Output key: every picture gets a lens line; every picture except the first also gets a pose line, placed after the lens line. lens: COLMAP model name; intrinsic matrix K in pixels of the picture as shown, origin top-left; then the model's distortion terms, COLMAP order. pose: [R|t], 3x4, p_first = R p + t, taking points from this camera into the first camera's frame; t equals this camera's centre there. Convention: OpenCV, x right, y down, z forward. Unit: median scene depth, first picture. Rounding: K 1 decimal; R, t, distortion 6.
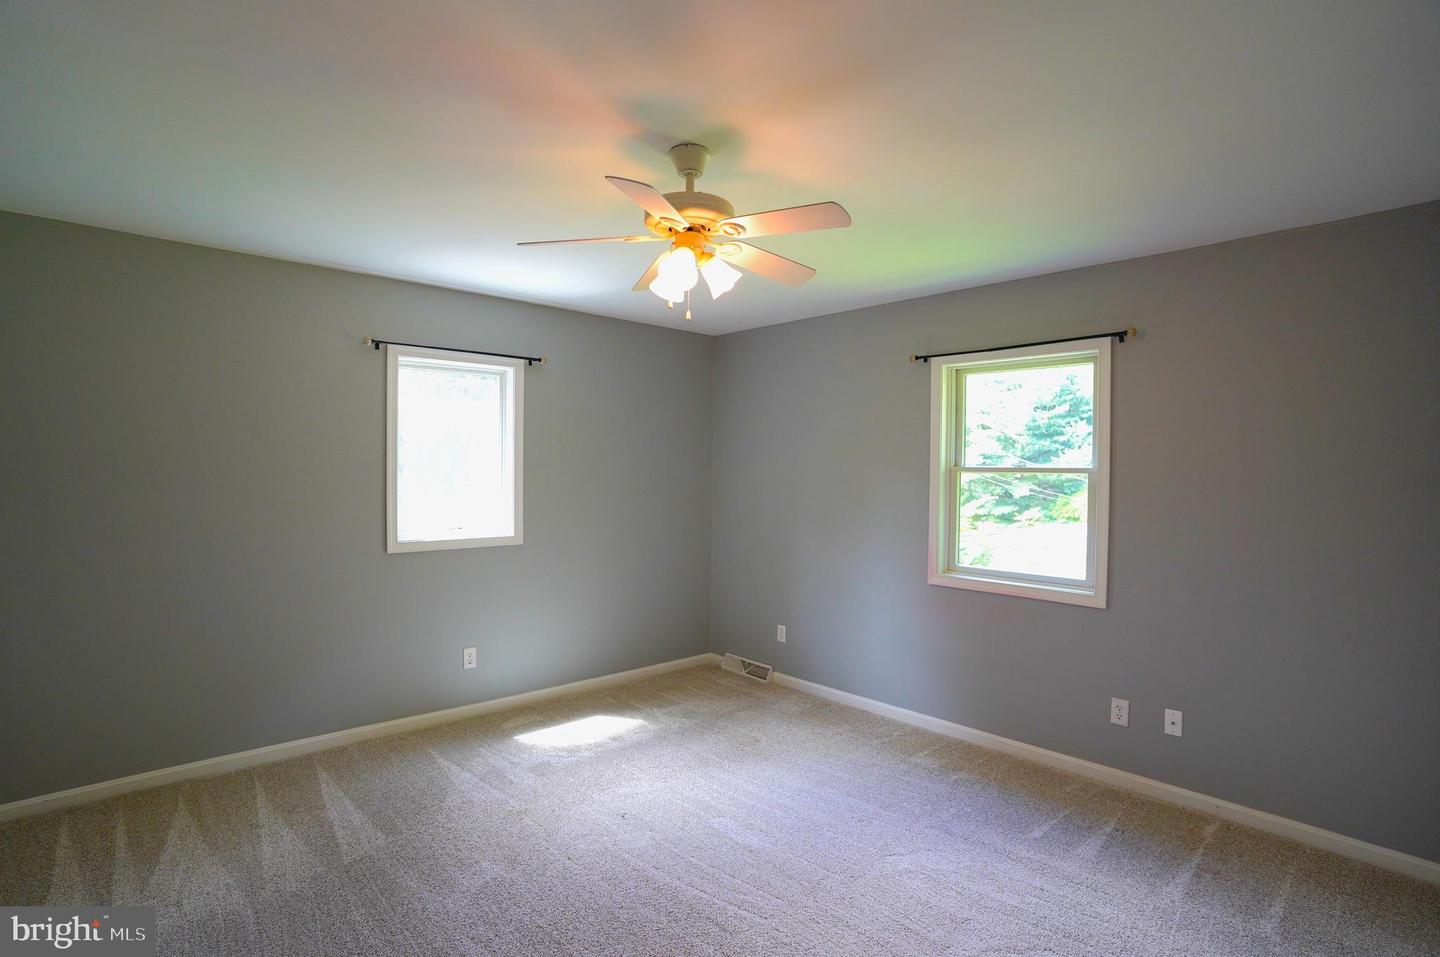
lens RADIAL K [[708.2, 0, 718.1], [0, 708.2, 481.2], [0, 0, 1]] dist [-0.084468, 0.037425]
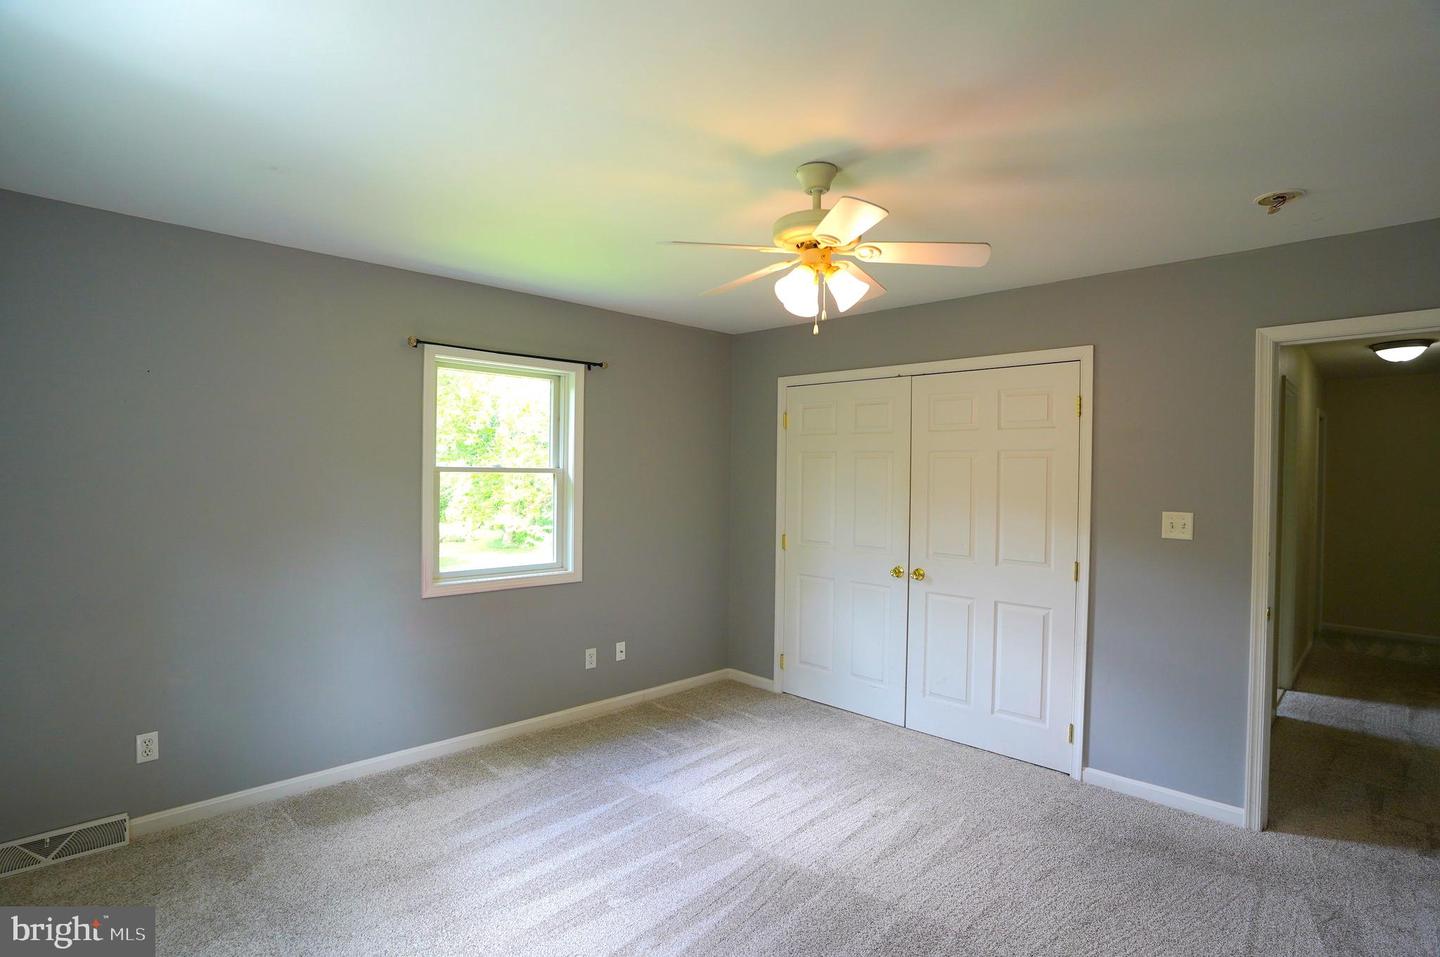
lens RADIAL K [[708.2, 0, 718.1], [0, 708.2, 481.2], [0, 0, 1]] dist [-0.084468, 0.037425]
pose [[-0.042206, -0.018549, 0.998937, -0.697150], [0.008306, 0.999787, 0.018916, -0.018159], [-0.999074, 0.009095, -0.042043, 0.772536]]
